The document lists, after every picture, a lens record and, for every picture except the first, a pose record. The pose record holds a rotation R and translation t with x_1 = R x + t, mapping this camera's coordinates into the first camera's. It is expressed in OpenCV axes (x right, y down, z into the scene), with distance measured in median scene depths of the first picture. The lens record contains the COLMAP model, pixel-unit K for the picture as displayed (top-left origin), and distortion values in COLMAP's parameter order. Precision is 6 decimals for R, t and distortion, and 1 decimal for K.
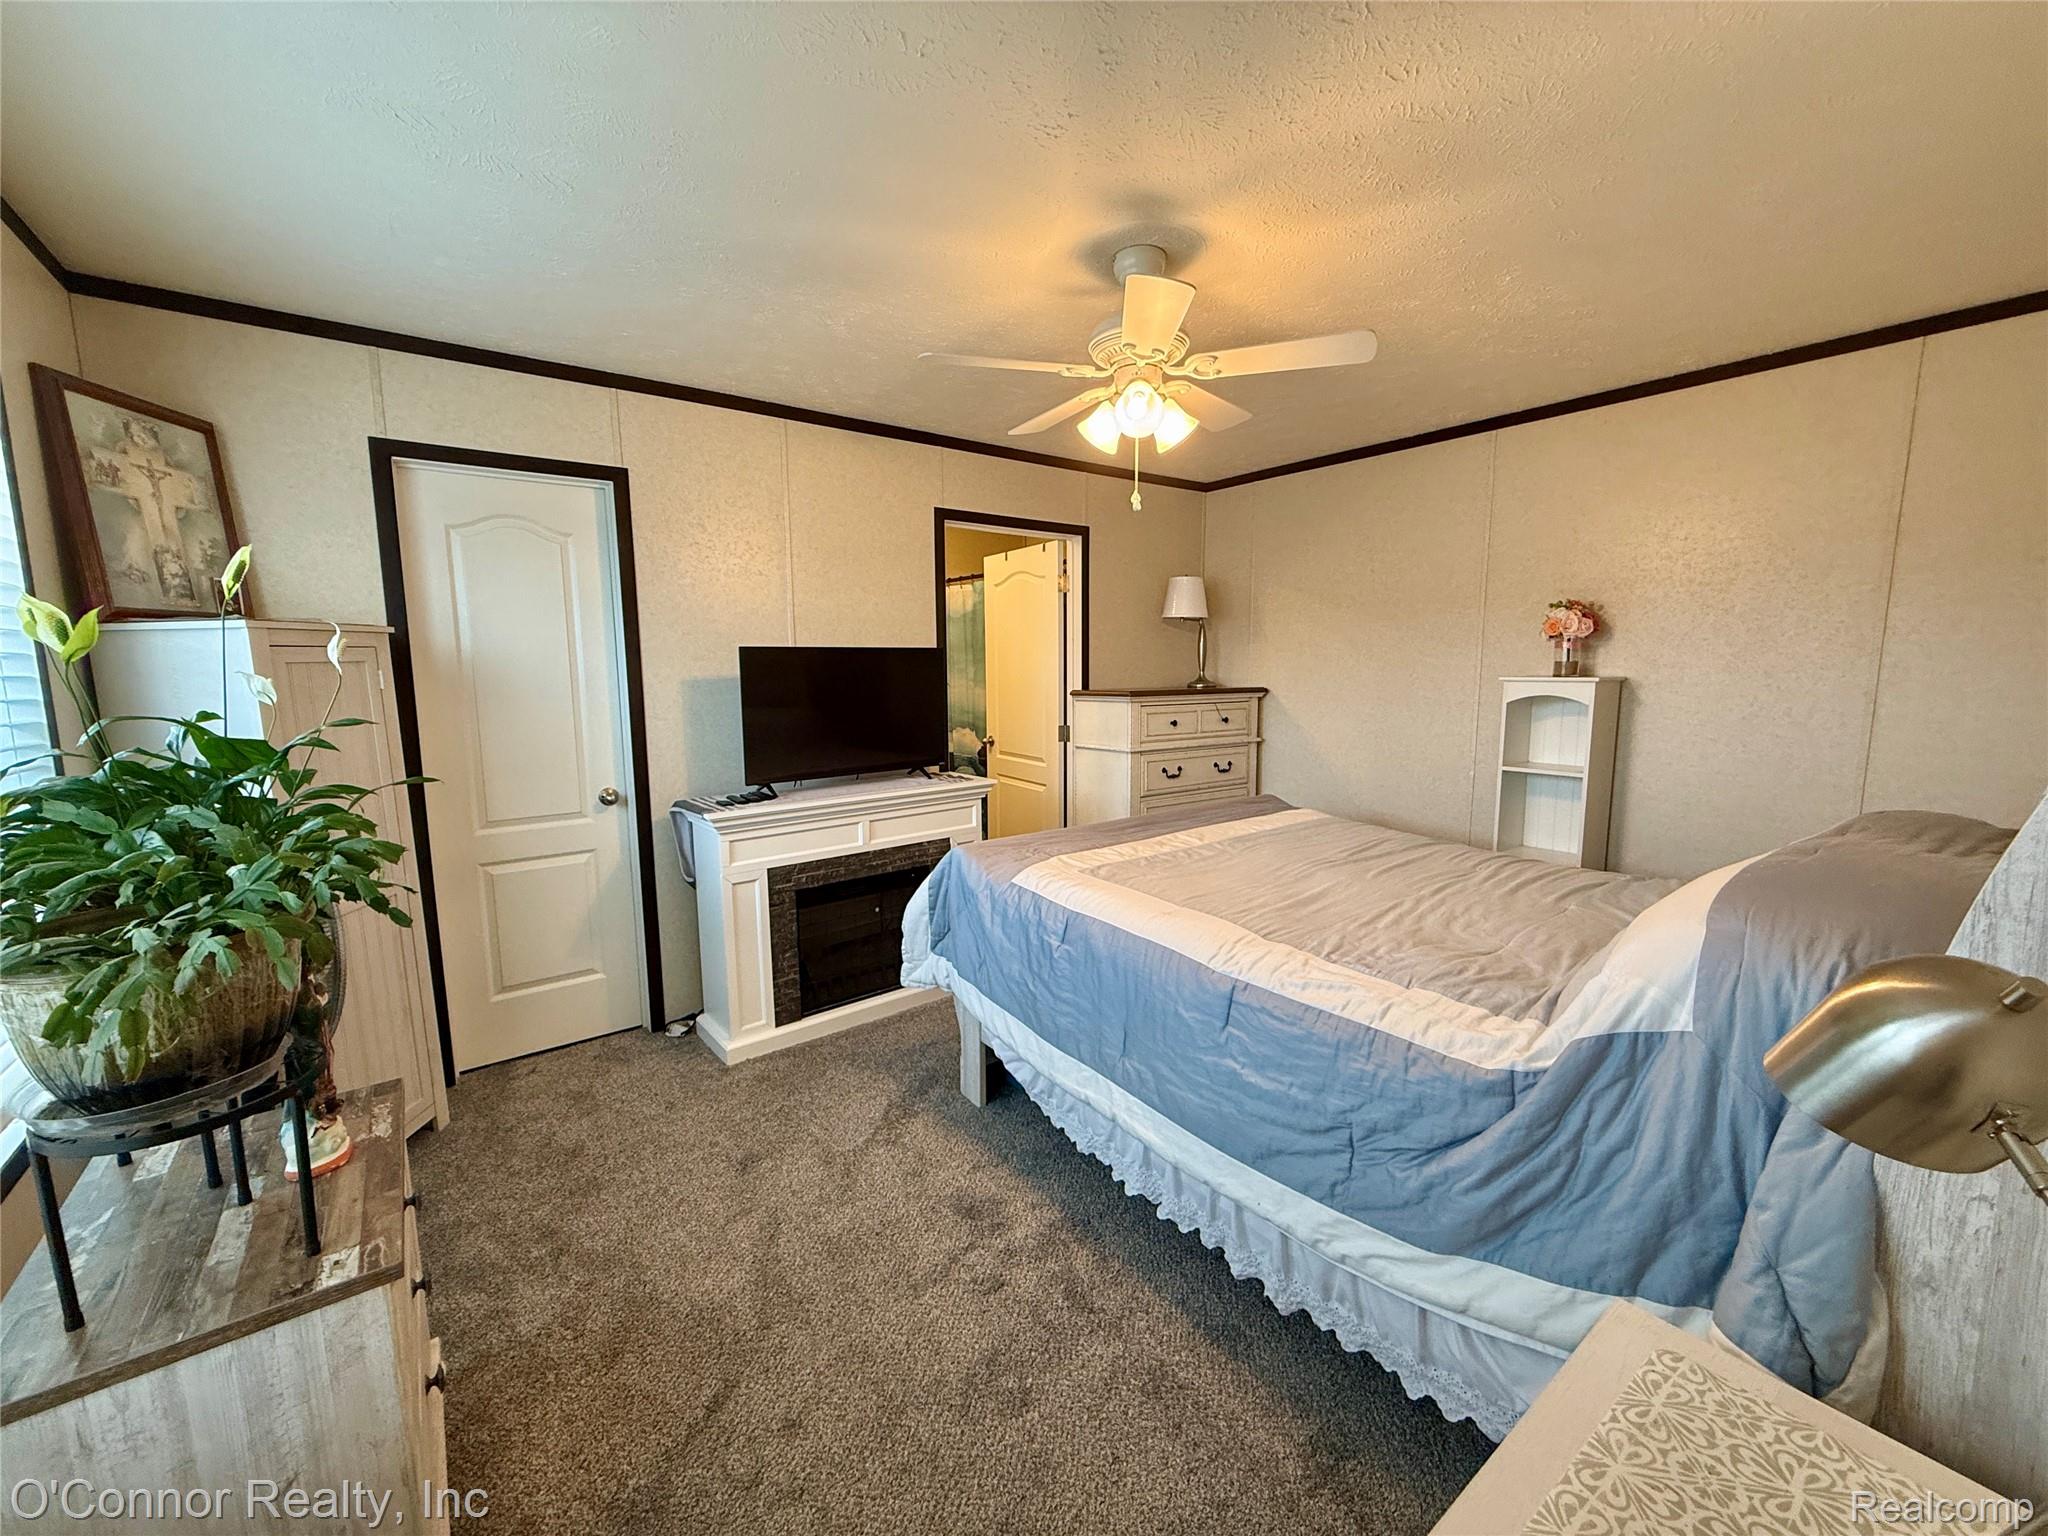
lens RADIAL K [[817.5, 0, 1025.2], [0, 817.5, 764.3], [0, 0, 1]] dist [0.001237, -0.000132]
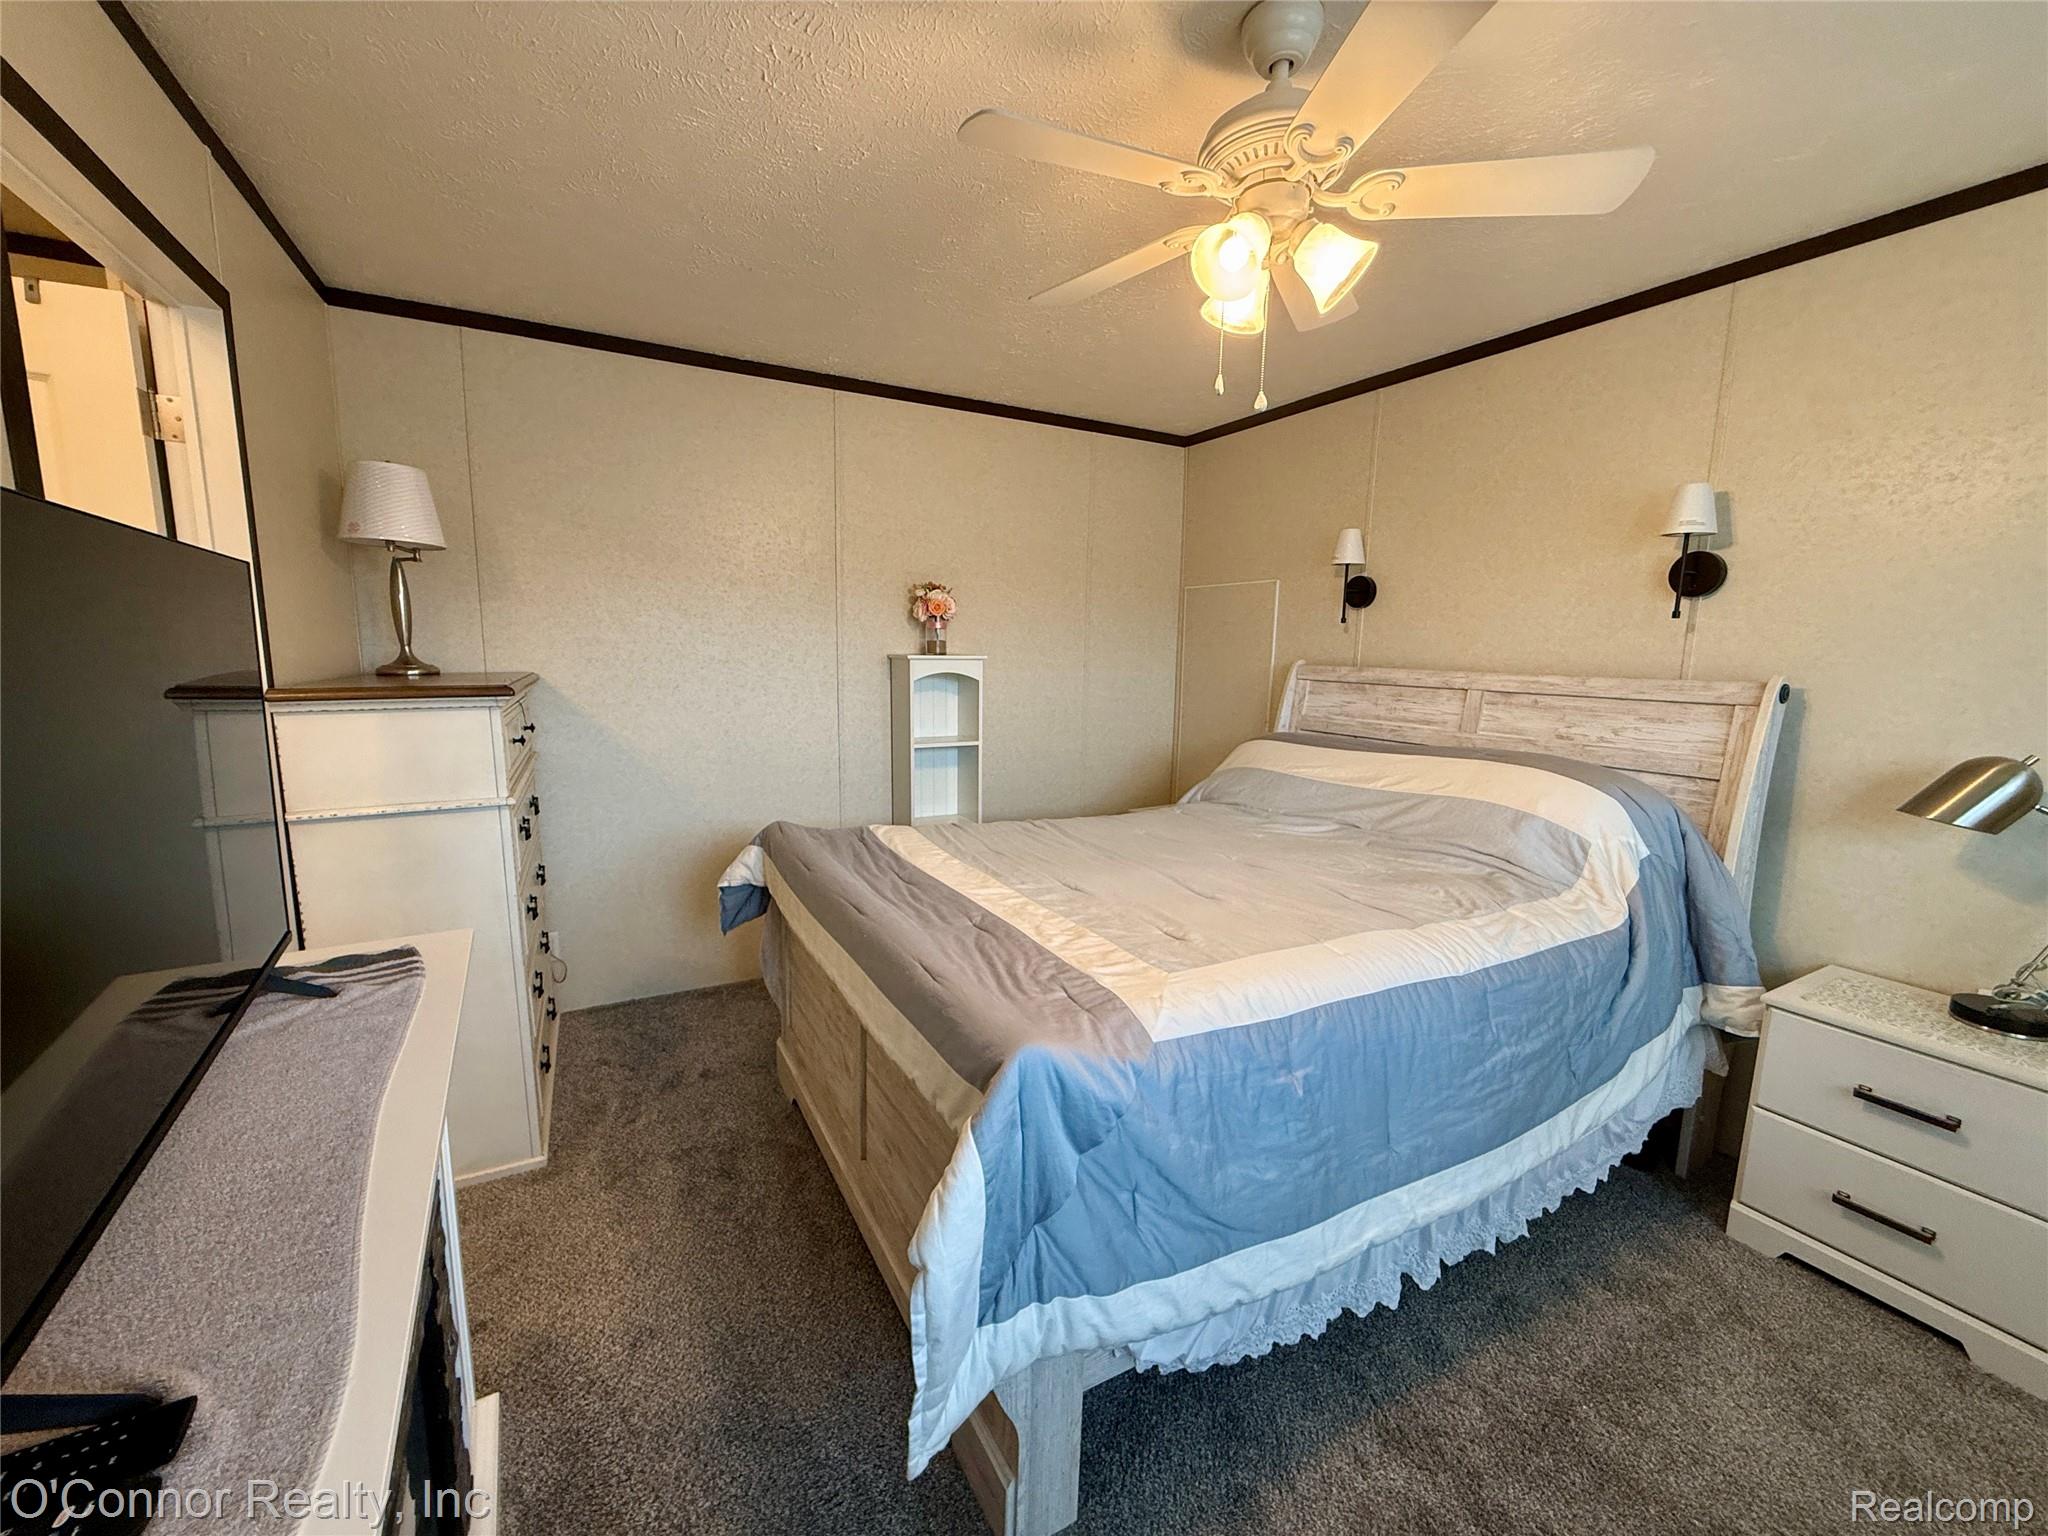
lens RADIAL K [[817.5, 0, 1025.2], [0, 817.5, 764.3], [0, 0, 1]] dist [0.001237, -0.000132]
pose [[0.147824, -0.135017, 0.979754, -0.616586], [0.106534, 0.987048, 0.119948, -0.126988], [-0.983259, 0.086646, 0.160293, 1.129888]]
